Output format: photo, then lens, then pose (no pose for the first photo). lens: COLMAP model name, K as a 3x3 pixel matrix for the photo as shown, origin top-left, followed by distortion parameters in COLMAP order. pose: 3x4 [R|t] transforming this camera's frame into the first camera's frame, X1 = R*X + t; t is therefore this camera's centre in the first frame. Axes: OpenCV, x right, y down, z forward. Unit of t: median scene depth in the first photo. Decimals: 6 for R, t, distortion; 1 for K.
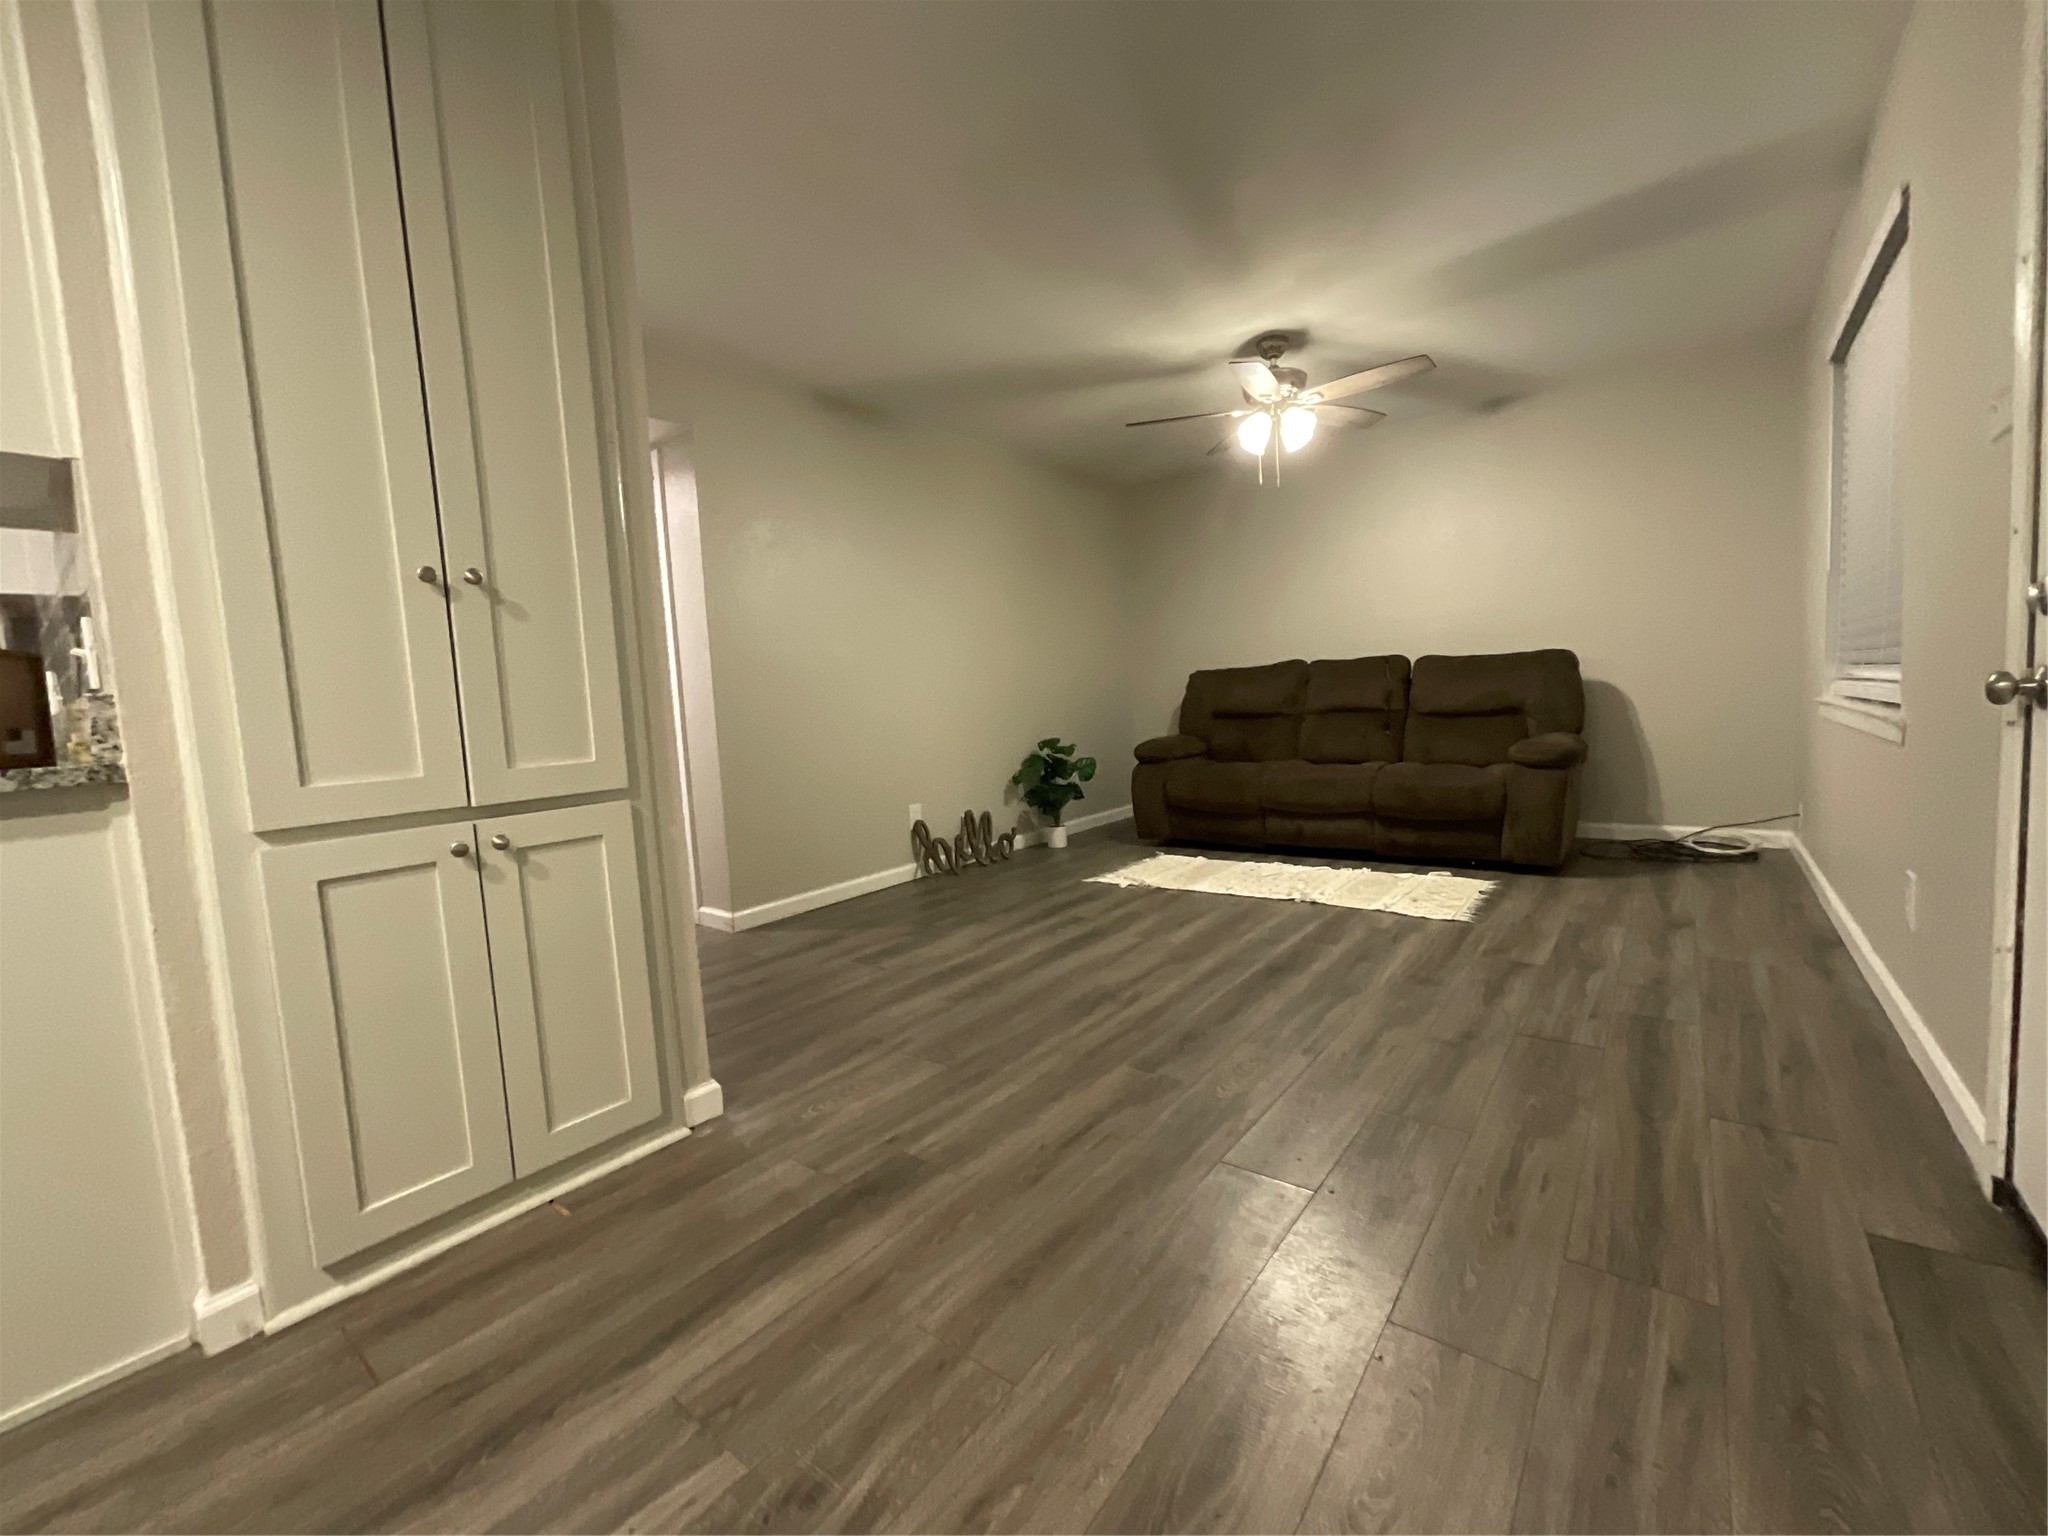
lens RADIAL K [[833.2, 0, 1027.7], [0, 833.2, 765.0], [0, 0, 1]] dist [-0.002712, -0.000431]
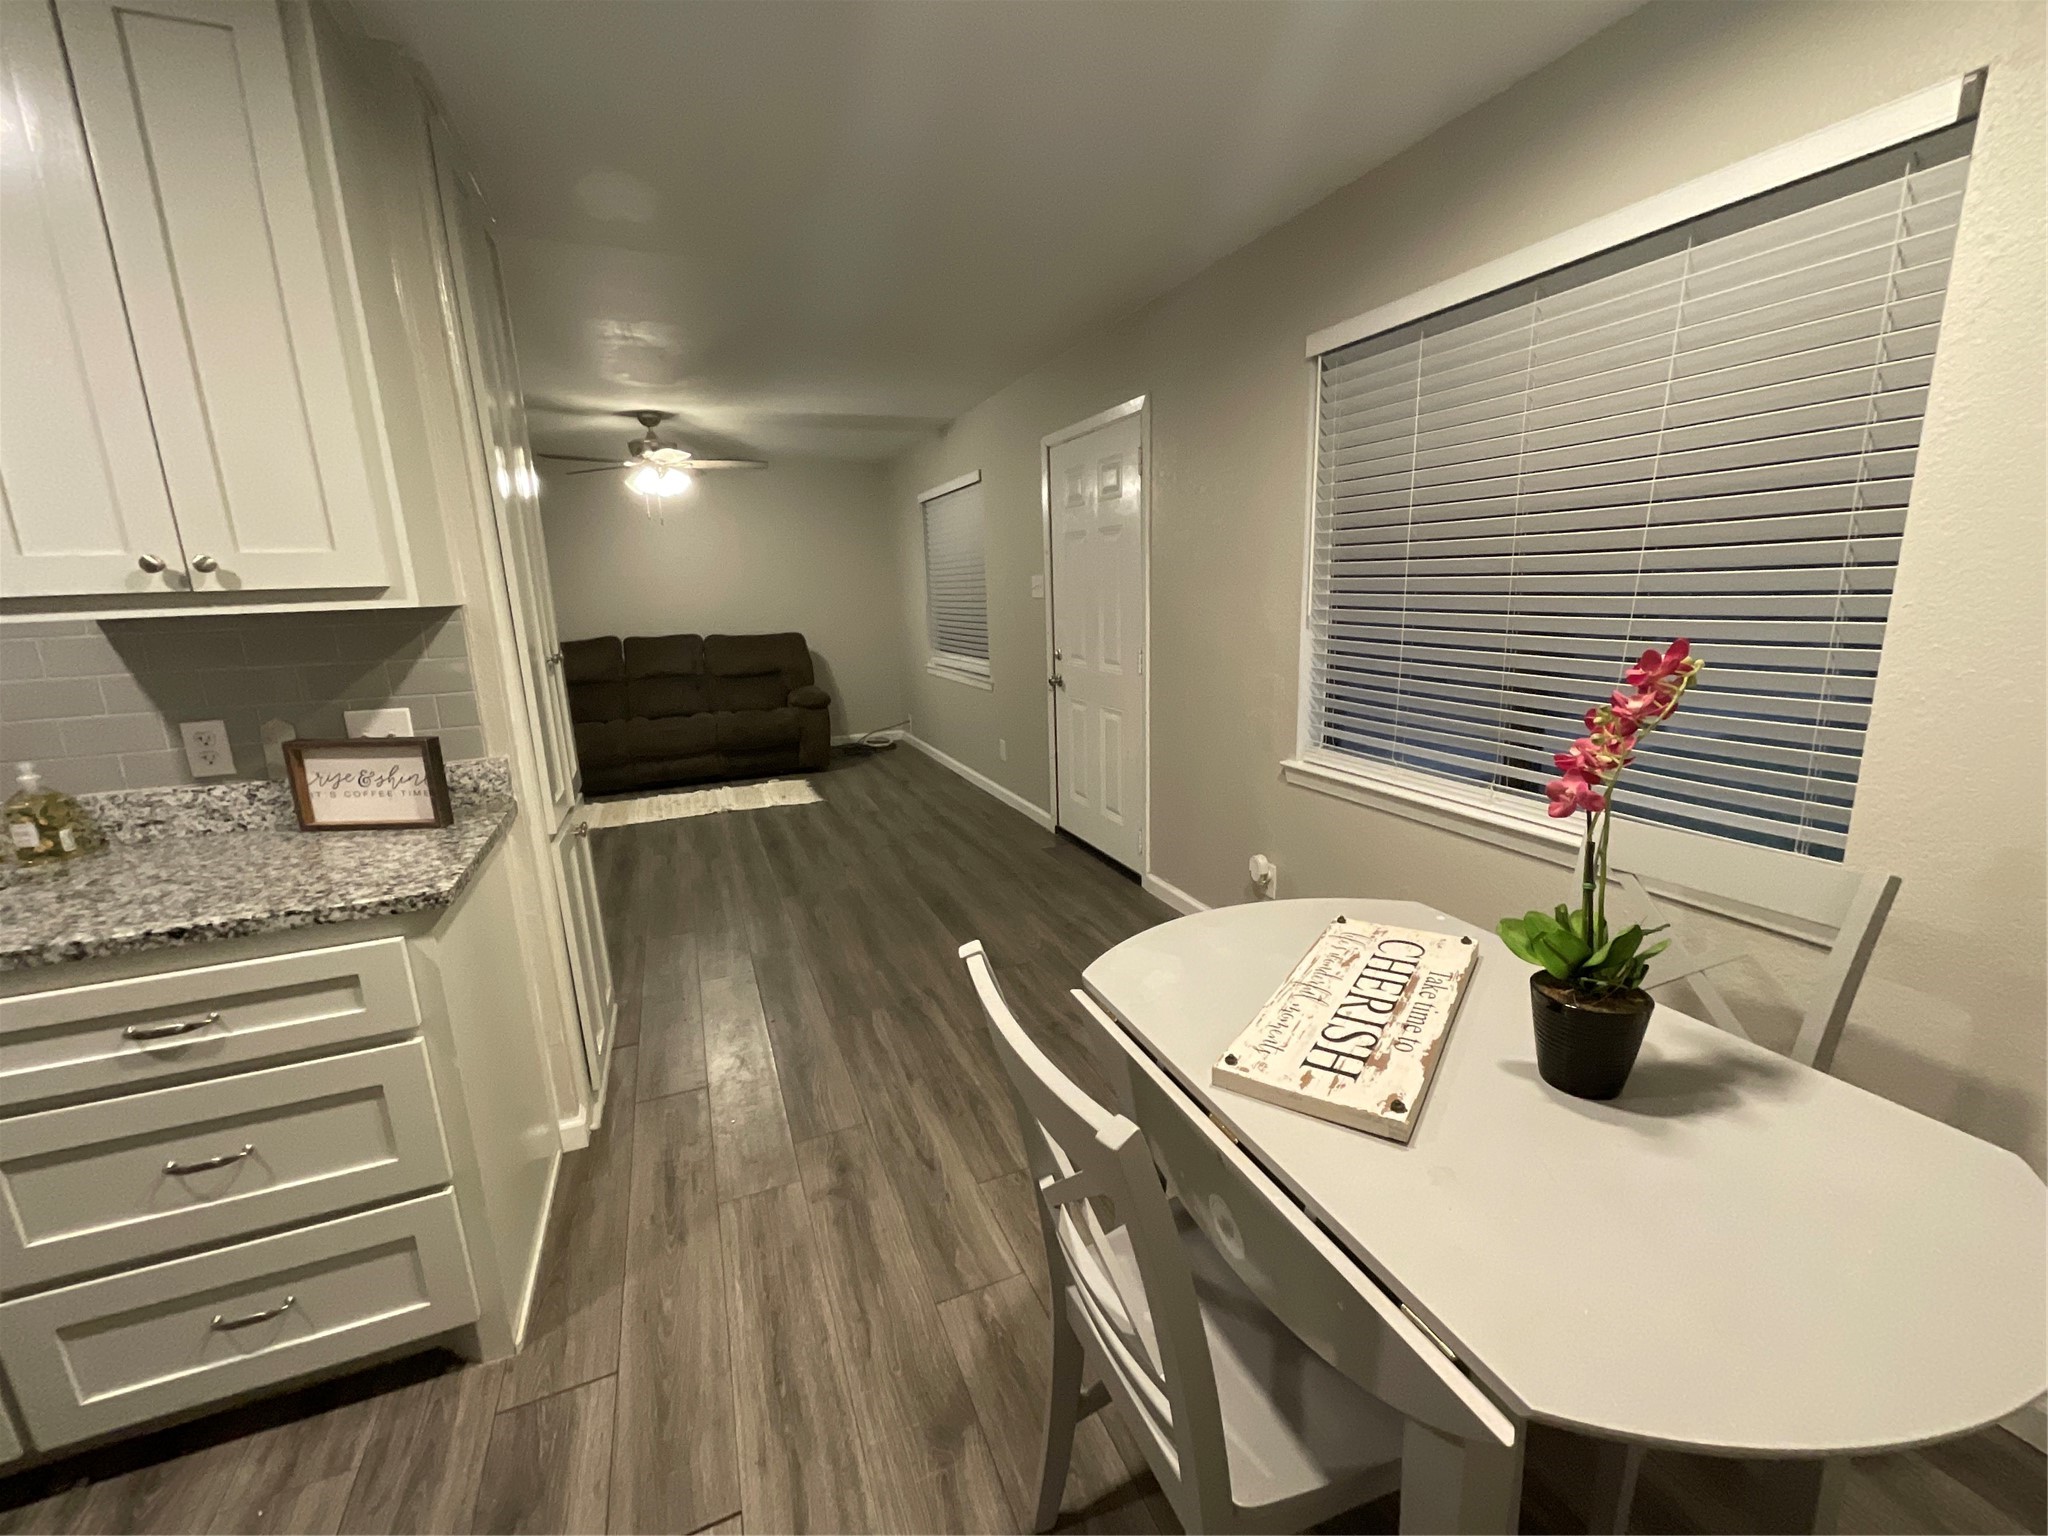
lens RADIAL K [[833.2, 0, 1023.1], [0, 833.2, 767.0], [0, 0, 1]] dist [-0.002712, -0.000431]
pose [[0.493166, -0.148467, 0.857172, -0.776481], [0.074316, 0.988917, 0.128529, -0.079758], [-0.866755, 0.000315, 0.498734, -0.249412]]
